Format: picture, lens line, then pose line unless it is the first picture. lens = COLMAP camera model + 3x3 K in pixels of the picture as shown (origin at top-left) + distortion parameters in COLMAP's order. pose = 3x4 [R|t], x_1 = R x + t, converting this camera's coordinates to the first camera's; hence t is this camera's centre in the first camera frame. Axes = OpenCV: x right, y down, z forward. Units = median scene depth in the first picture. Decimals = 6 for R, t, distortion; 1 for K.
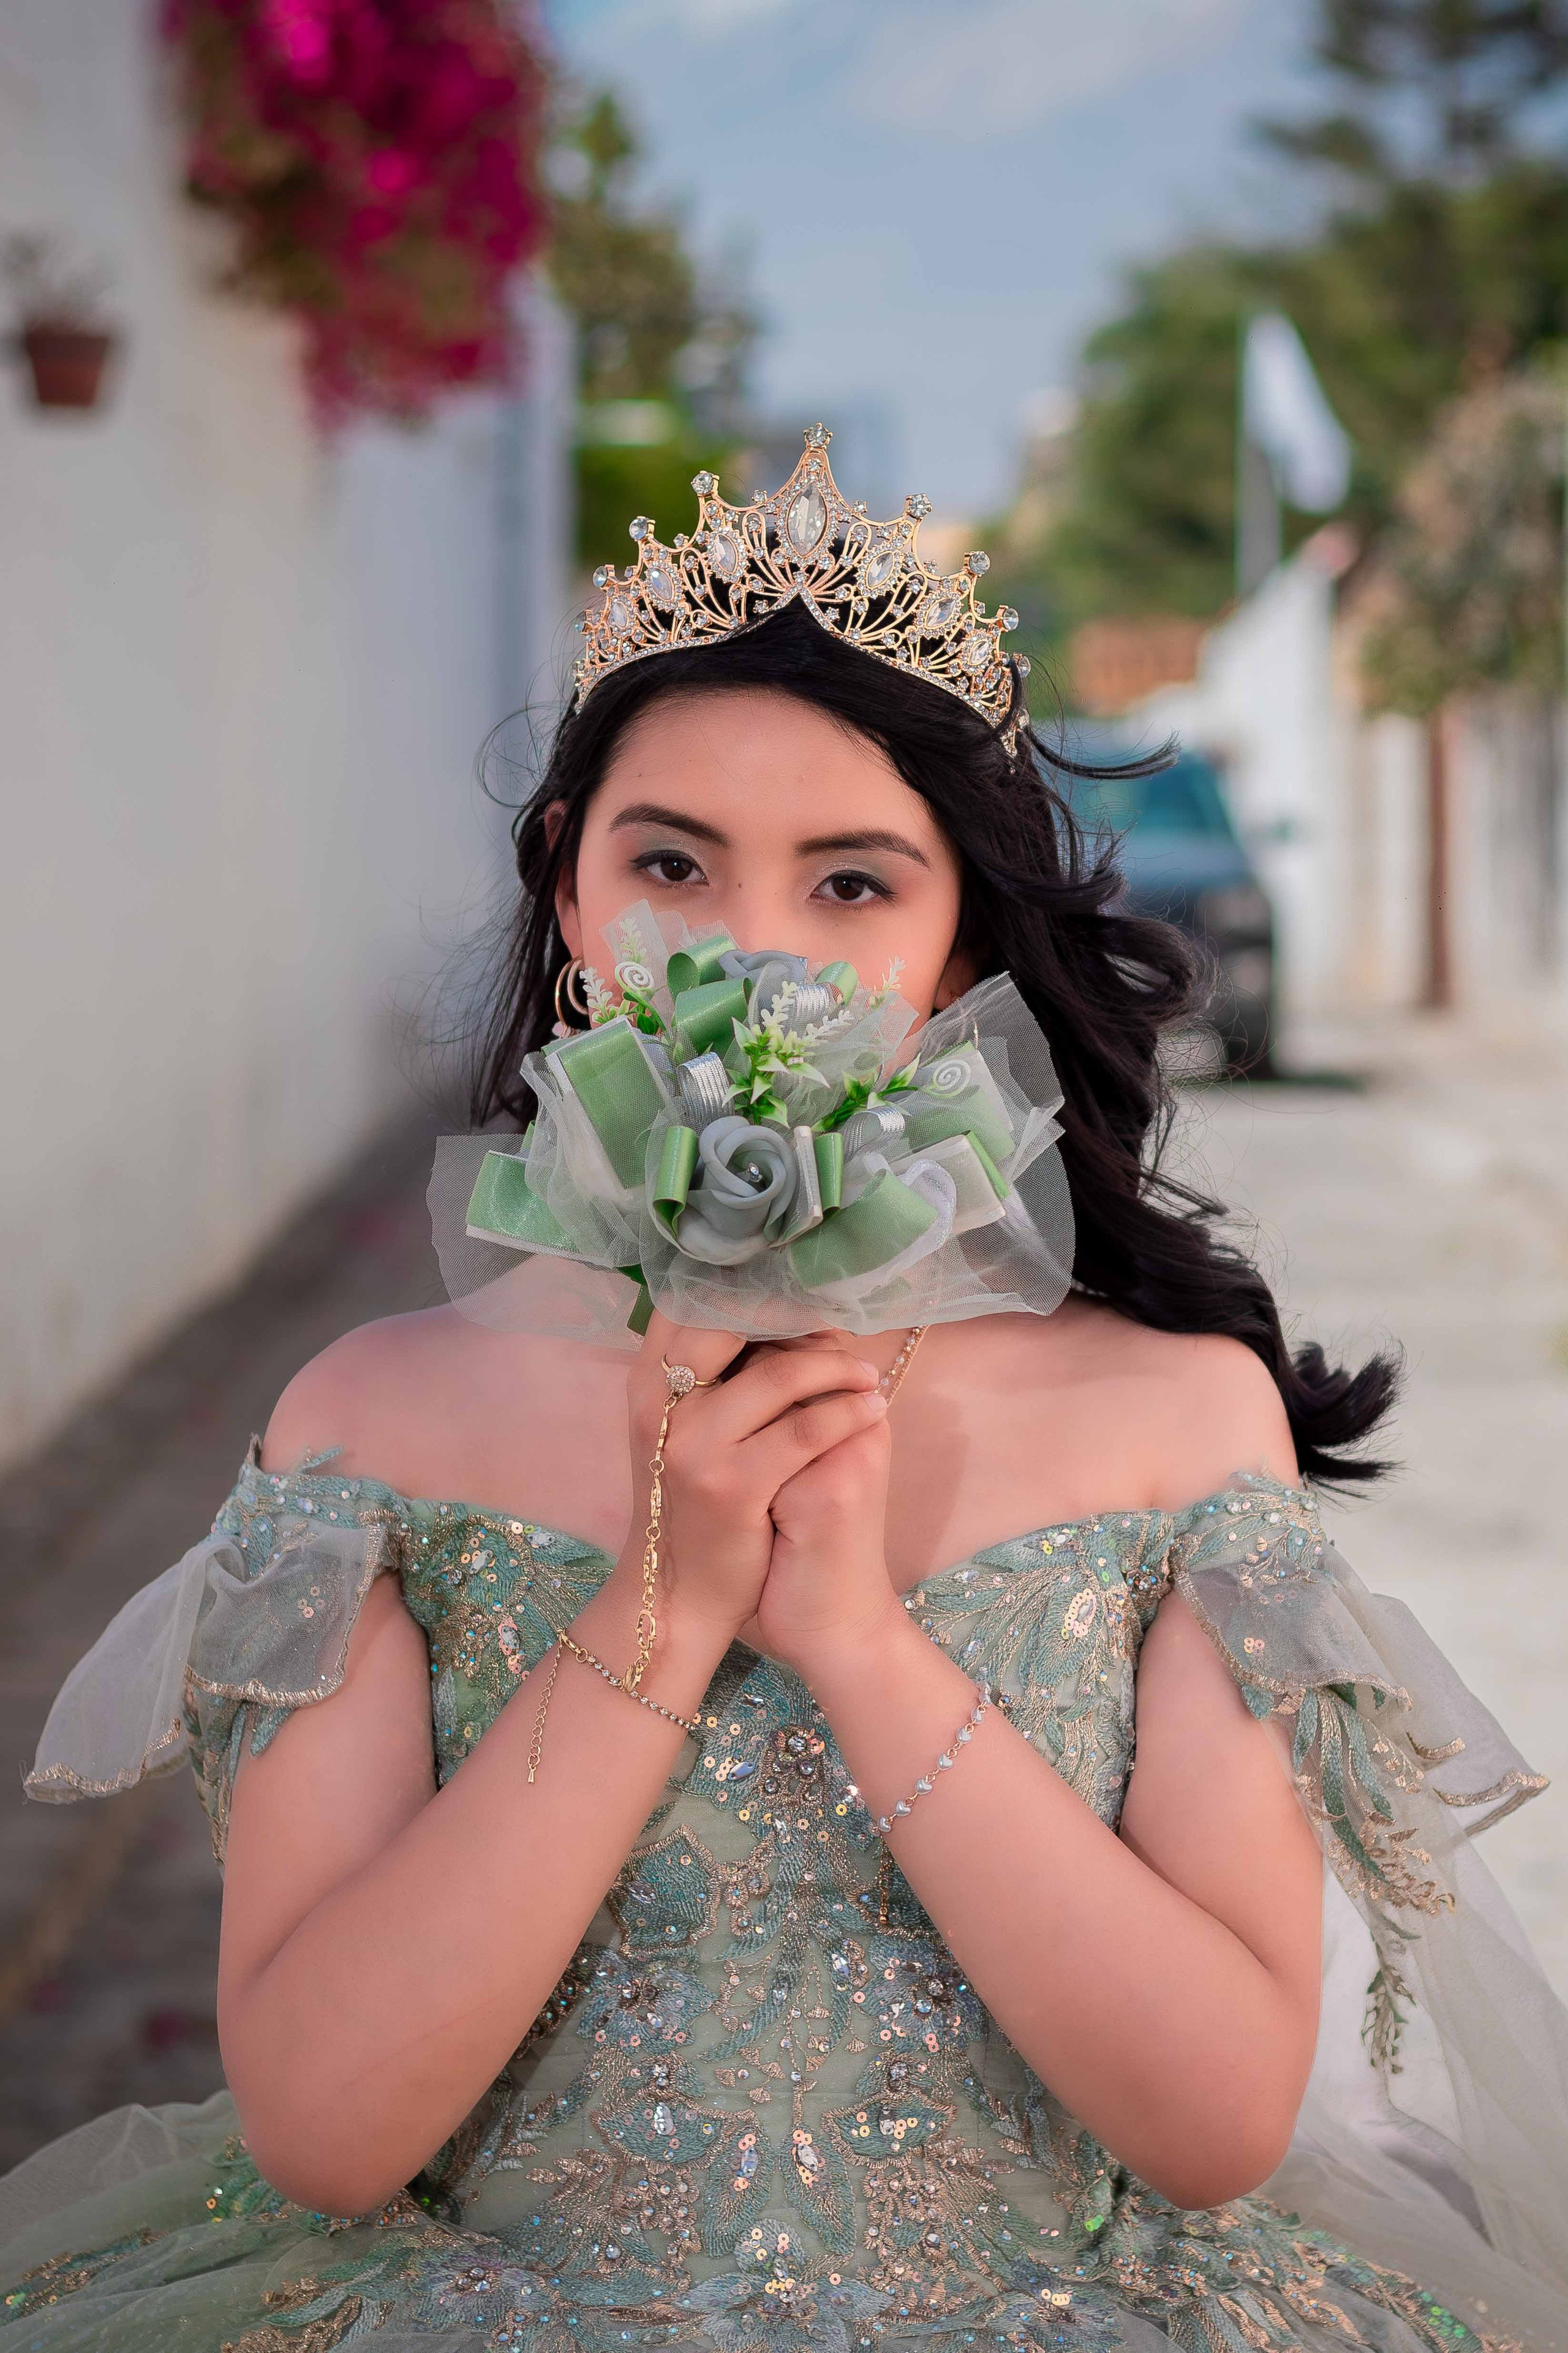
lens RADIAL K [[5546.4, 0, 784.2], [0, 5546.4, 1311.9], [0, 0, 1]] dist [-0.005154, -0.067644]
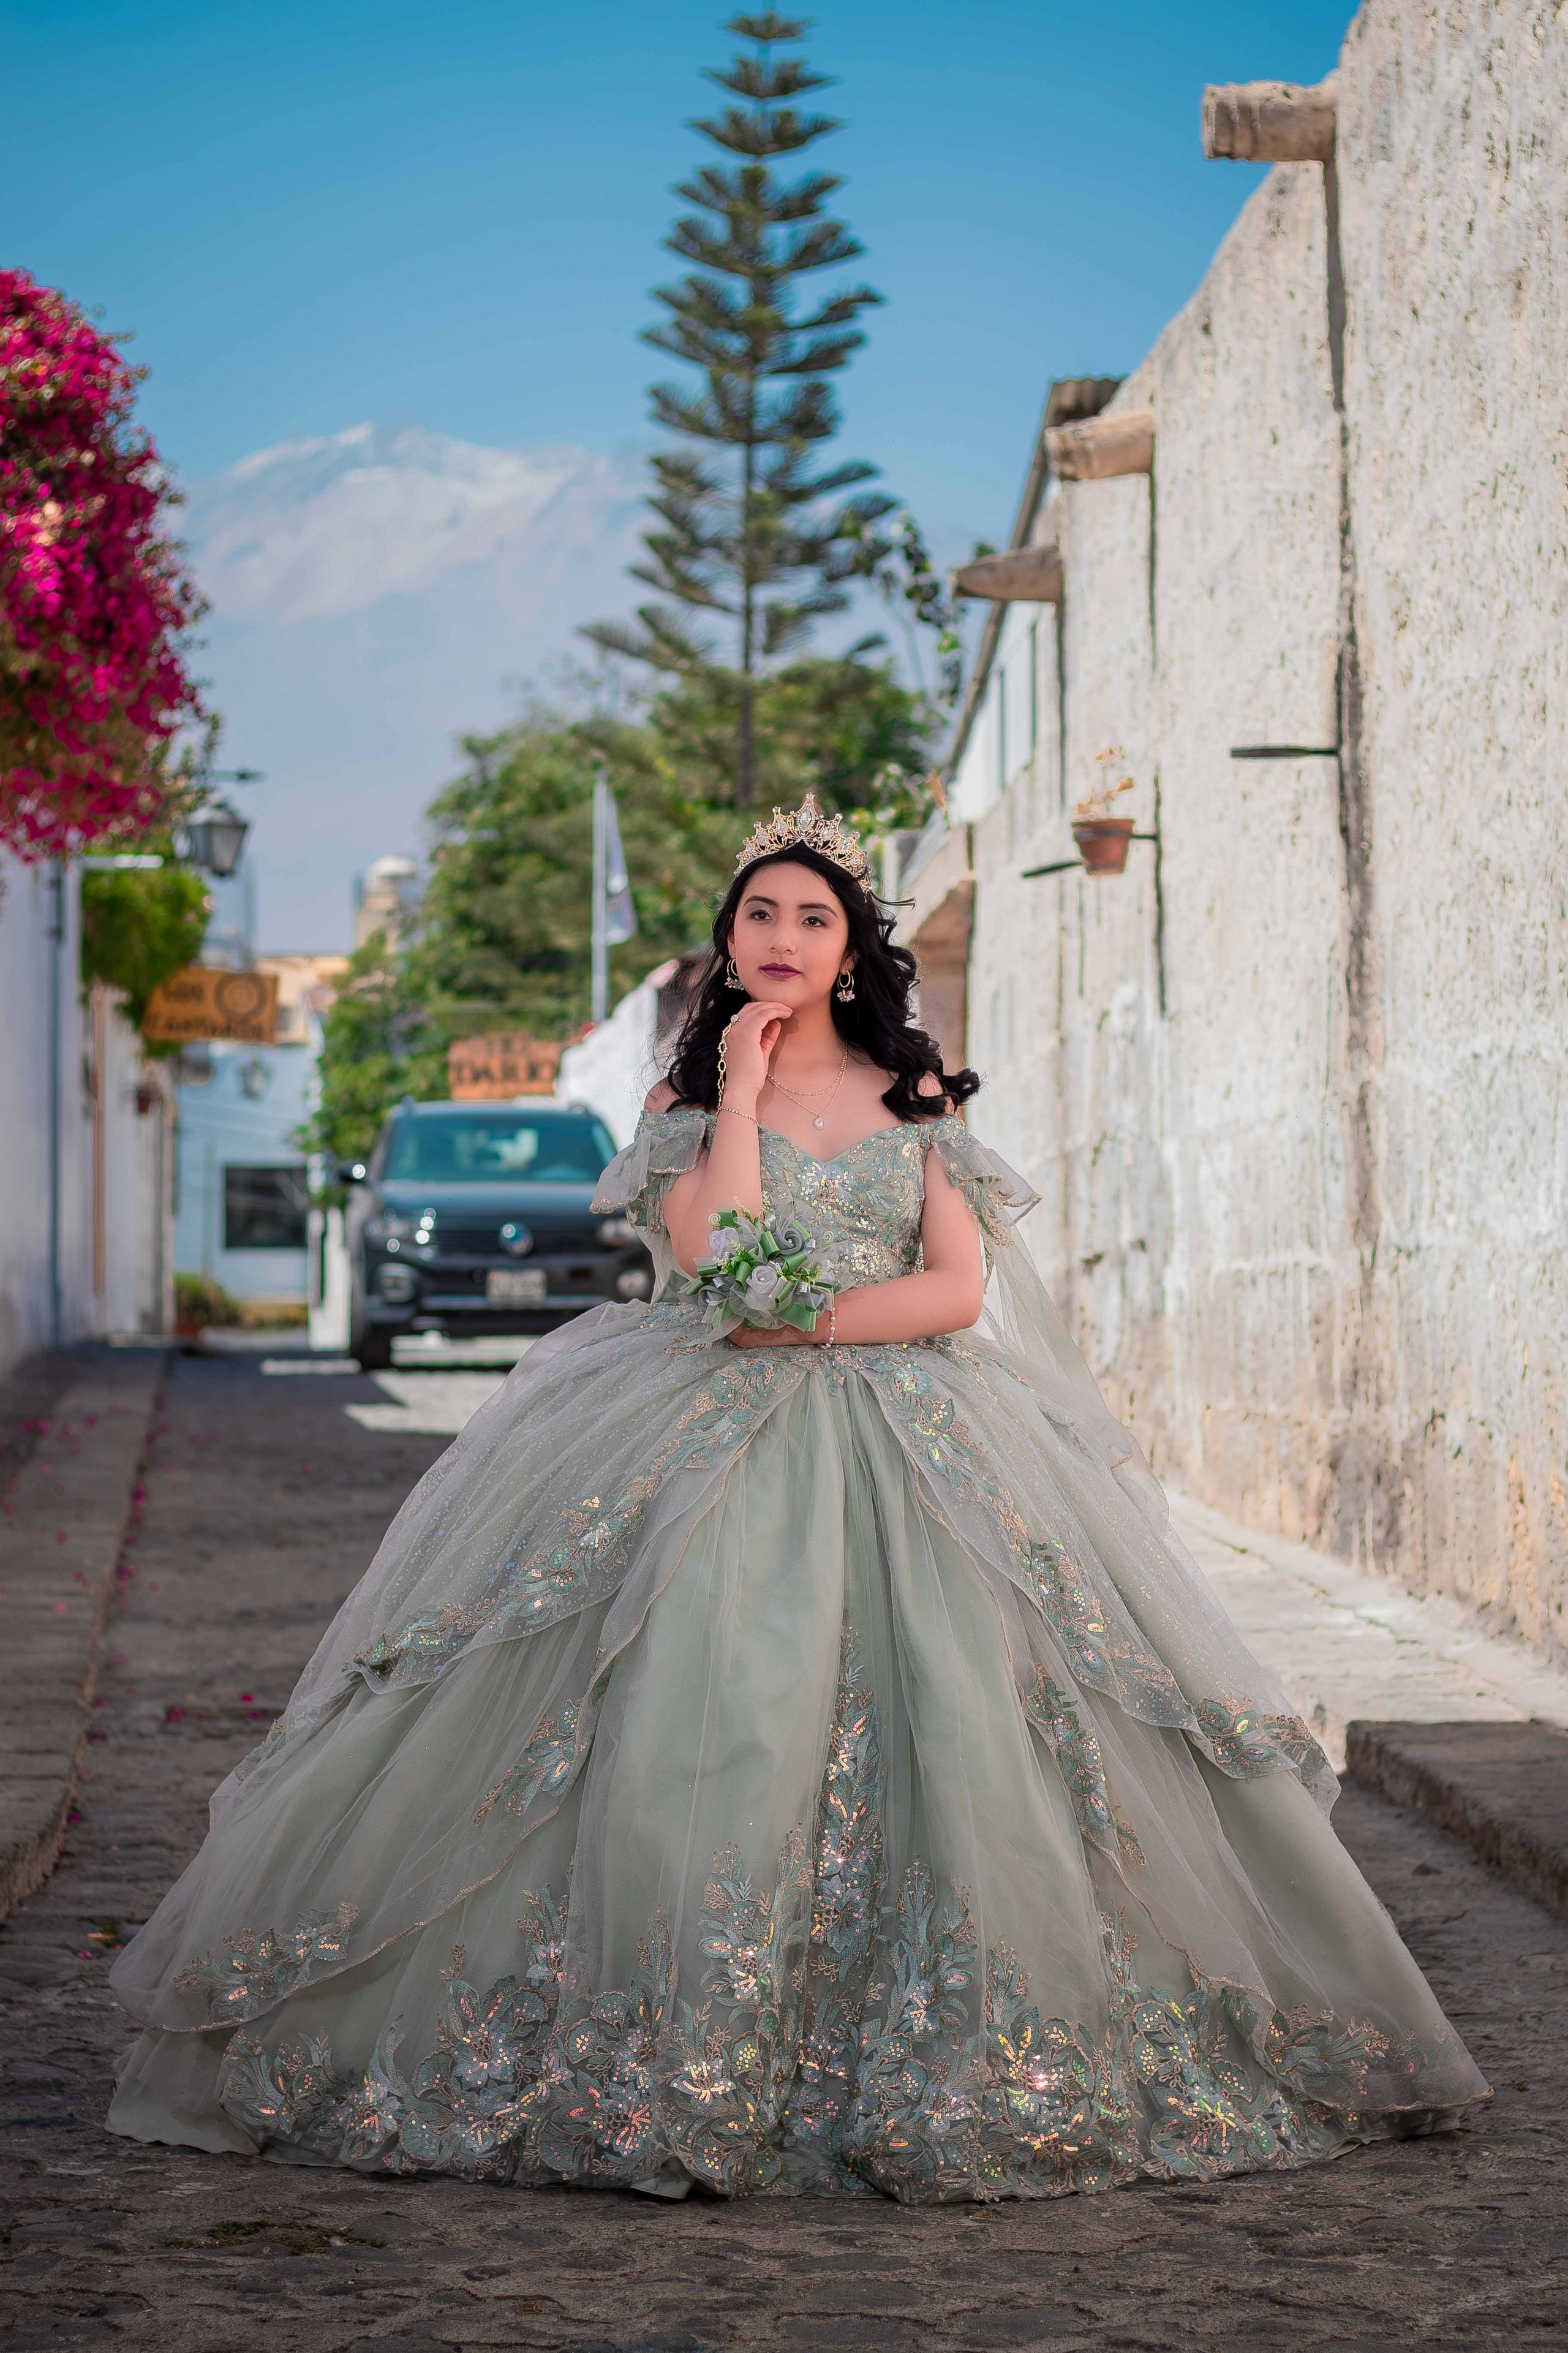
lens RADIAL K [[5826.4, 0, 784.0], [0, 5826.4, 1176.5], [0, 0, 1]] dist [-0.007698, 0.132041]
pose [[0.990513, 0.003065, 0.137388, -0.050662], [0.012032, 0.993978, -0.108921, 0.048145], [-0.136894, 0.109540, 0.984510, -0.265621]]
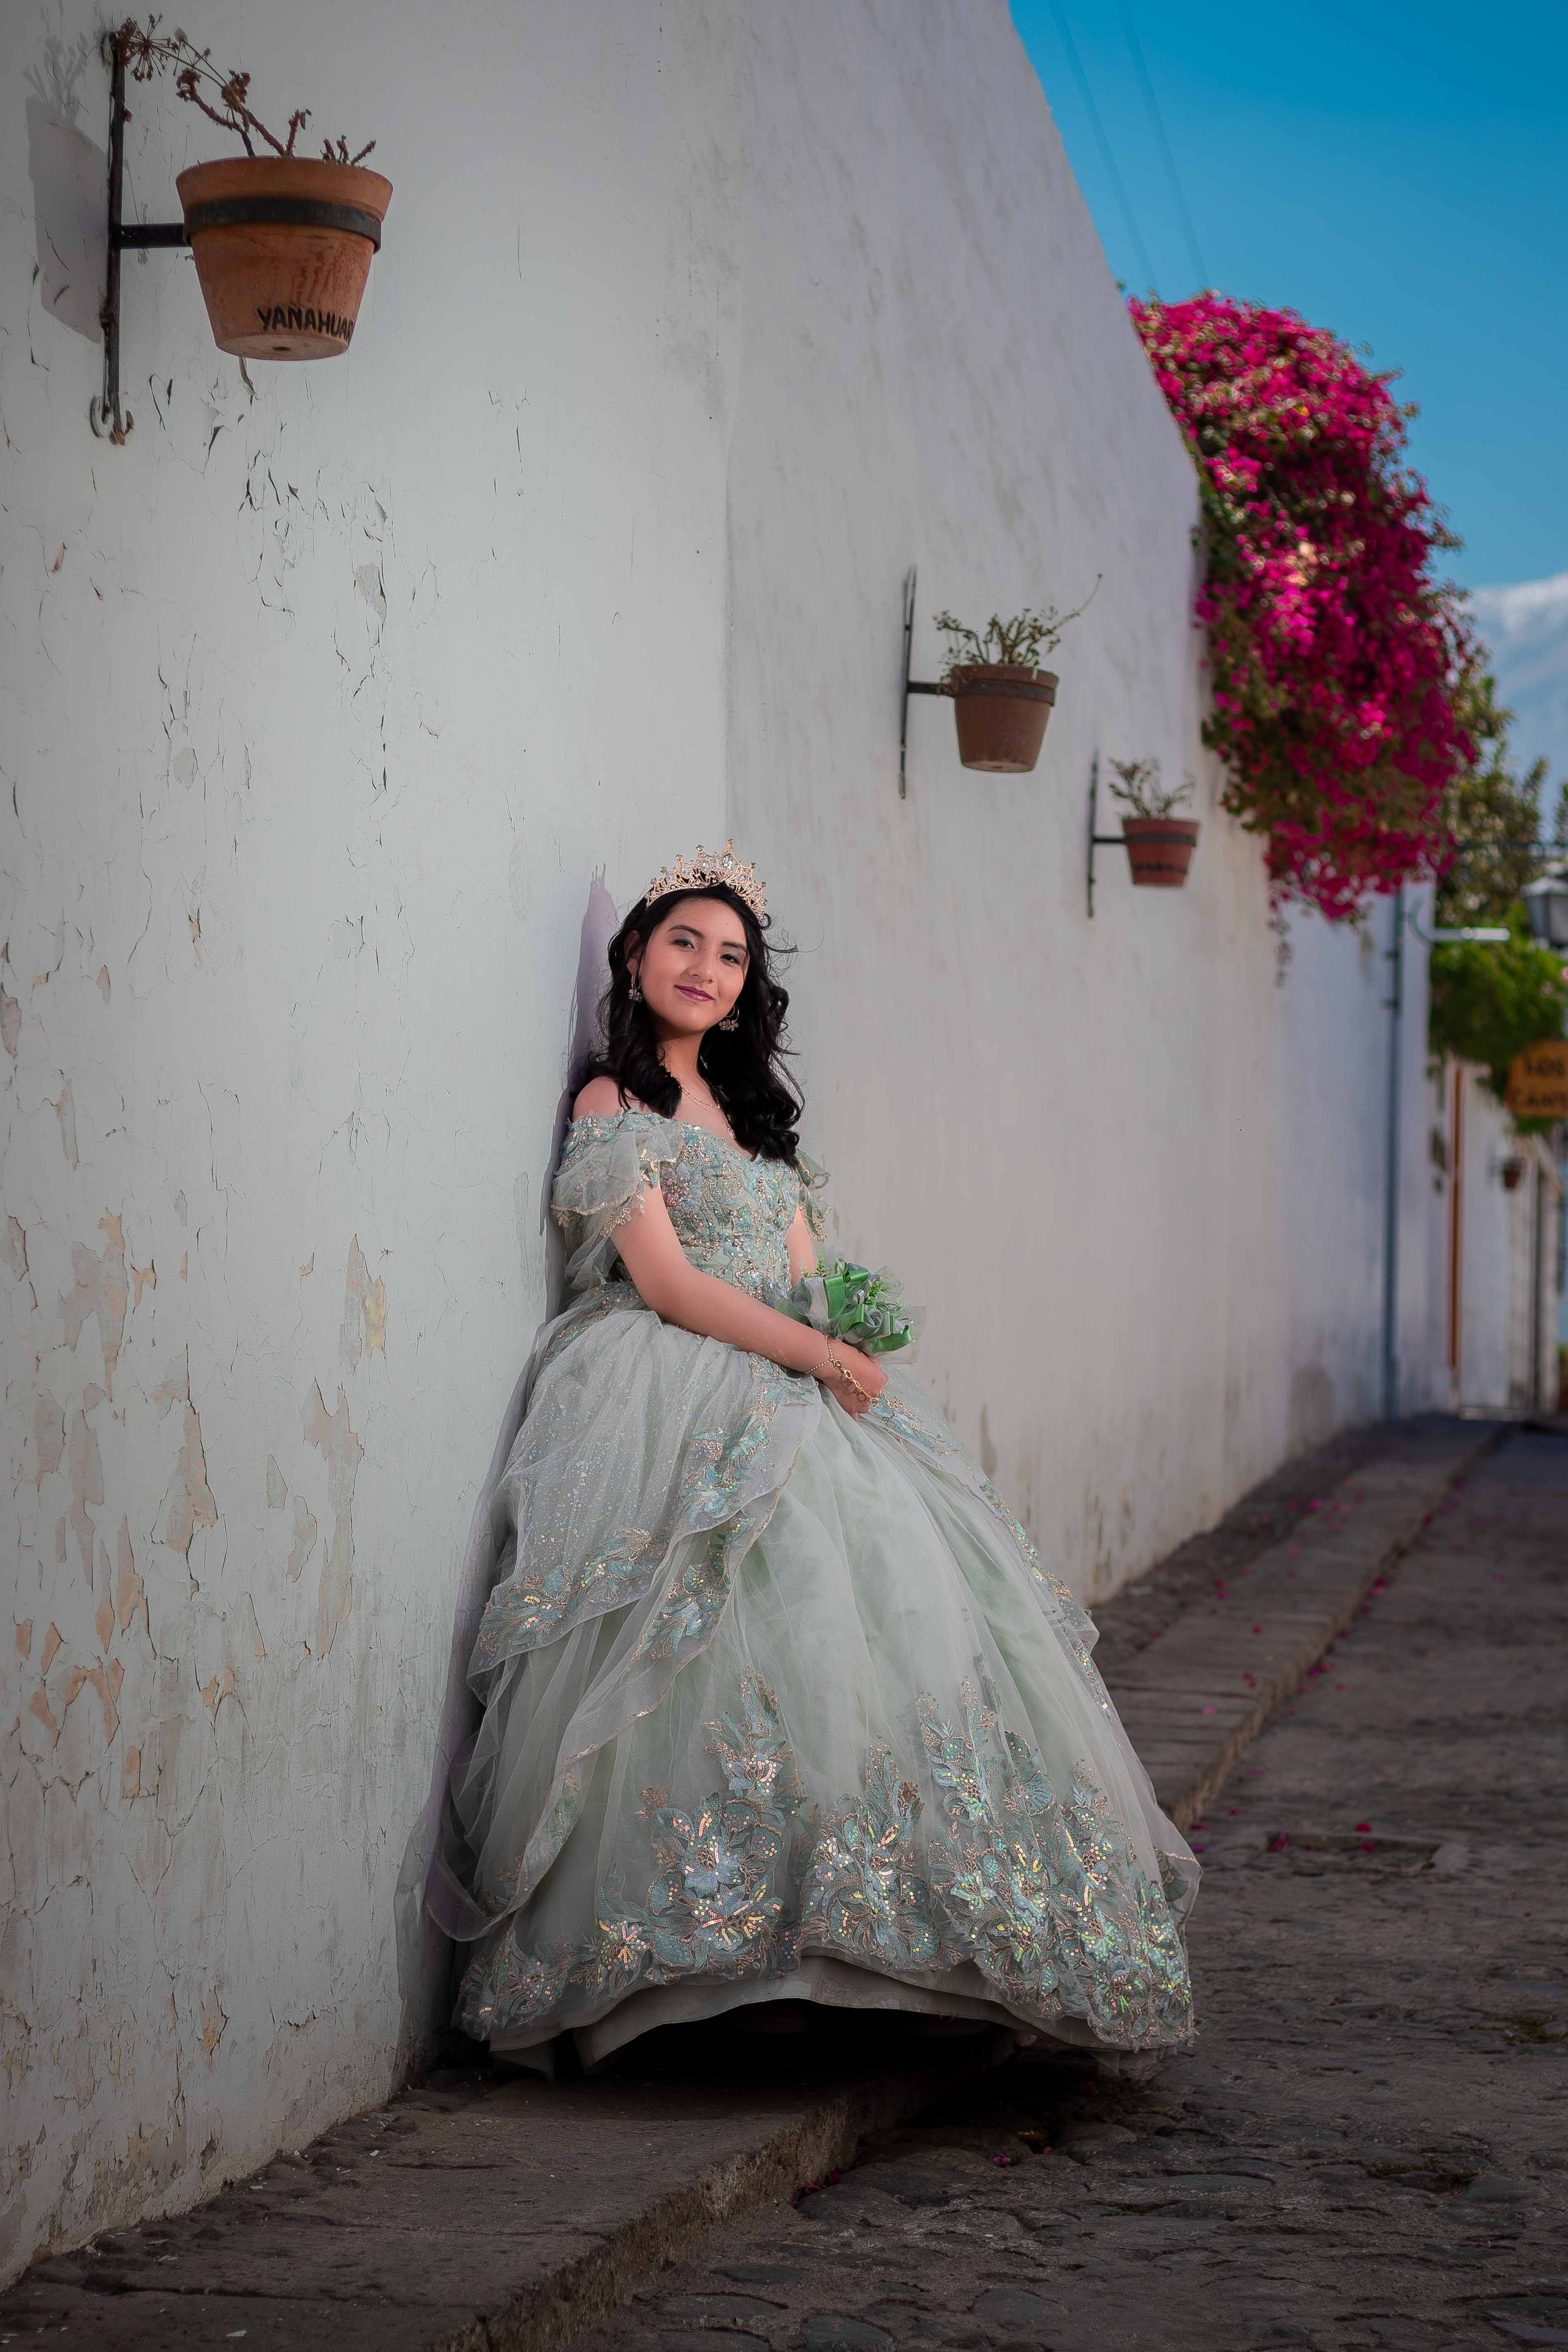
lens RADIAL K [[5375.2, 0, 784.0], [0, 5375.2, 1176.0], [0, 0, 1]] dist [0.021666, 0.152555]
pose [[0.990967, 0.015759, -0.133174, -0.016859], [-0.031932, 0.992236, -0.120199, 0.038923], [0.130246, 0.123366, 0.983777, -0.180812]]
